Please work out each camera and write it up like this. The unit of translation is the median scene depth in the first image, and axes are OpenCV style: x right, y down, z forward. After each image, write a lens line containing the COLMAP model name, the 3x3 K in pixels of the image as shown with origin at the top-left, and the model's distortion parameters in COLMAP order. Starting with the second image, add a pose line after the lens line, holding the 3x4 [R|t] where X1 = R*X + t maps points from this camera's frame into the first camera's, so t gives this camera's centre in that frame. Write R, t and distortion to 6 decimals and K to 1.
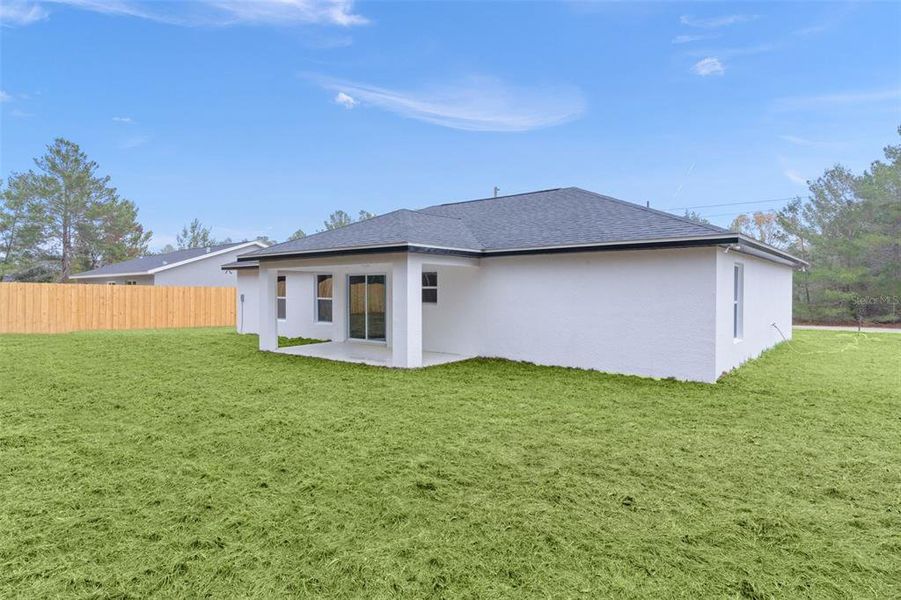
lens RADIAL K [[443.2, 0, 443.6], [0, 443.2, 297.7], [0, 0, 1]] dist [-0.002021, 0.000118]
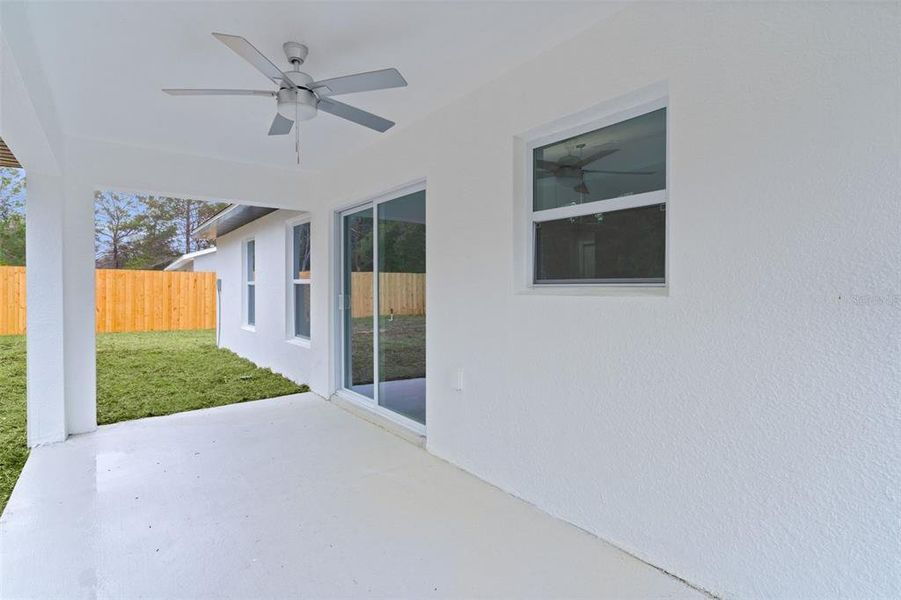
lens RADIAL K [[443.2, 0, 443.6], [0, 443.2, 297.7], [0, 0, 1]] dist [-0.002021, 0.000118]
pose [[0.972354, 0.003385, -0.233487, -0.038329], [-0.001026, 0.999947, 0.010225, 0.010196], [0.233509, -0.009703, 0.972306, 0.510811]]
